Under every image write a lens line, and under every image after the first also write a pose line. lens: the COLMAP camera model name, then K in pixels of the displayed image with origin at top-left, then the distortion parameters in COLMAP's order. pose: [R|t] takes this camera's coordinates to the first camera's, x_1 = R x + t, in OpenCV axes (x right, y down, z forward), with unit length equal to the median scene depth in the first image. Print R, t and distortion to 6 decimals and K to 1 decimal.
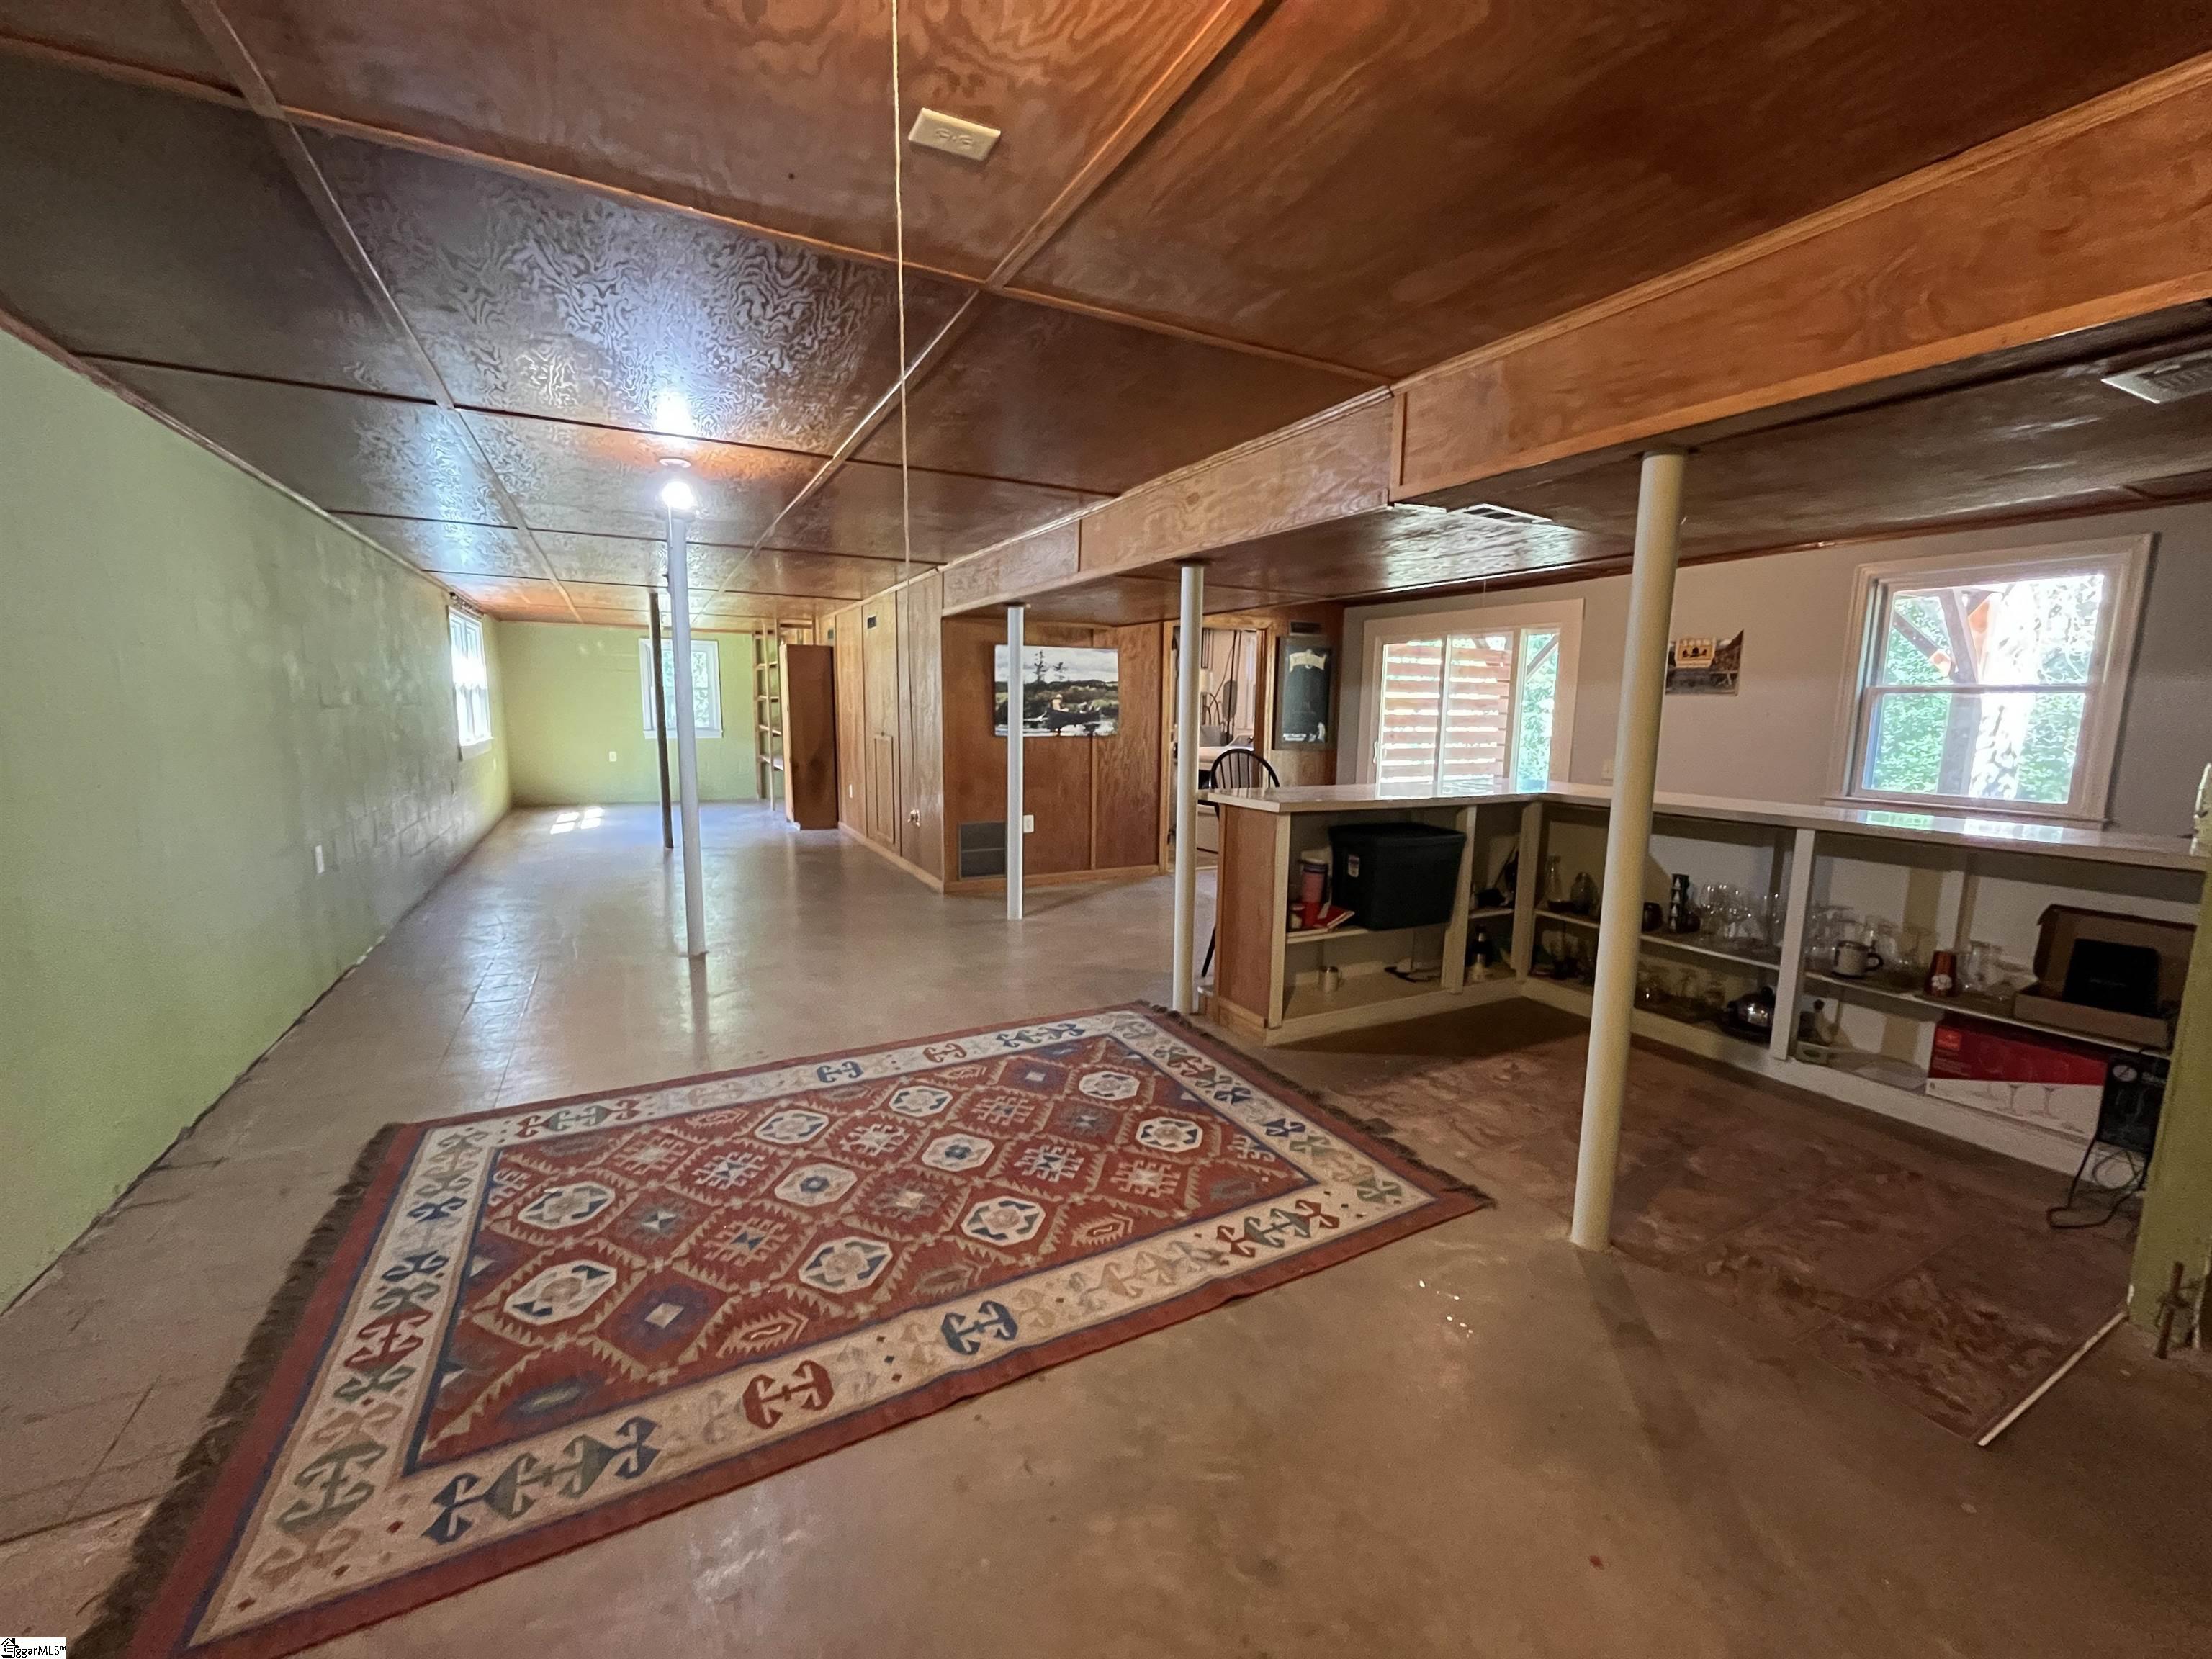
lens RADIAL K [[900.6, 0, 1112.6], [0, 900.6, 829.4], [0, 0, 1]] dist [-0.002468, -0.000115]
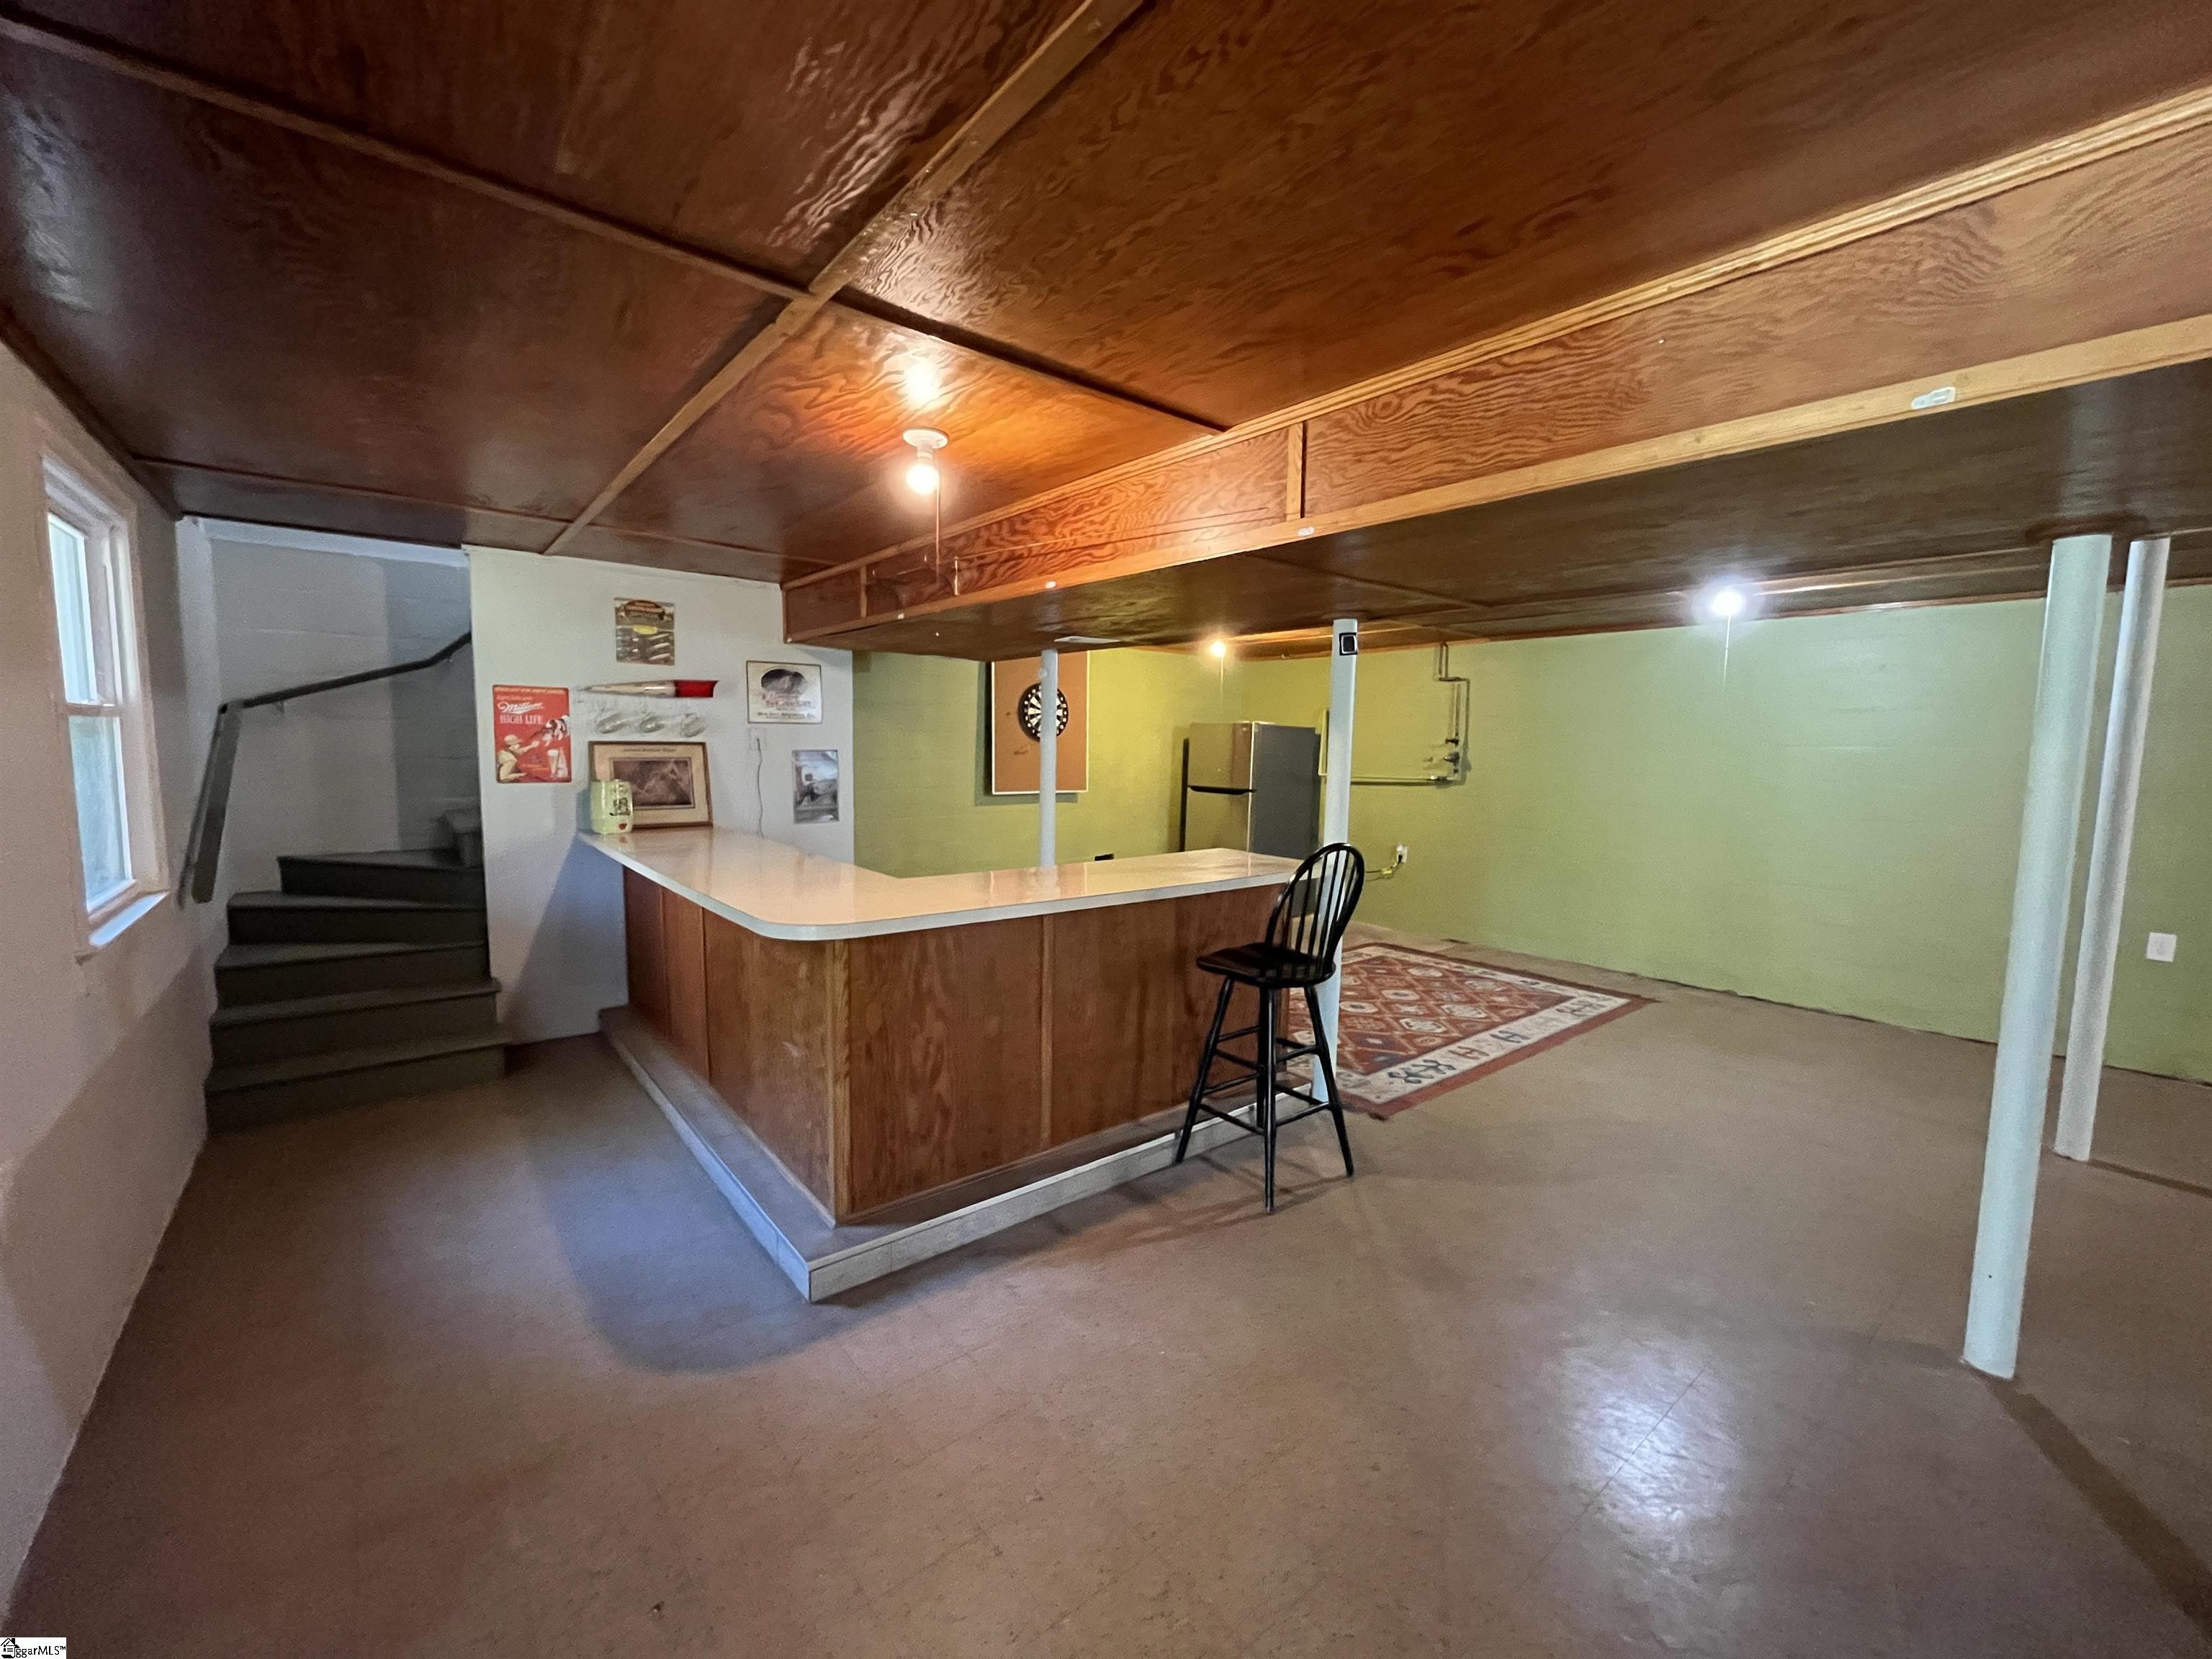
lens RADIAL K [[900.6, 0, 1104.9], [0, 900.6, 832.7], [0, 0, 1]] dist [-0.002468, -0.000115]
pose [[-0.982239, -0.013967, -0.187113, 0.573535], [-0.057743, 0.971331, 0.230613, -0.319848], [0.178528, 0.237322, -0.954885, 2.167141]]
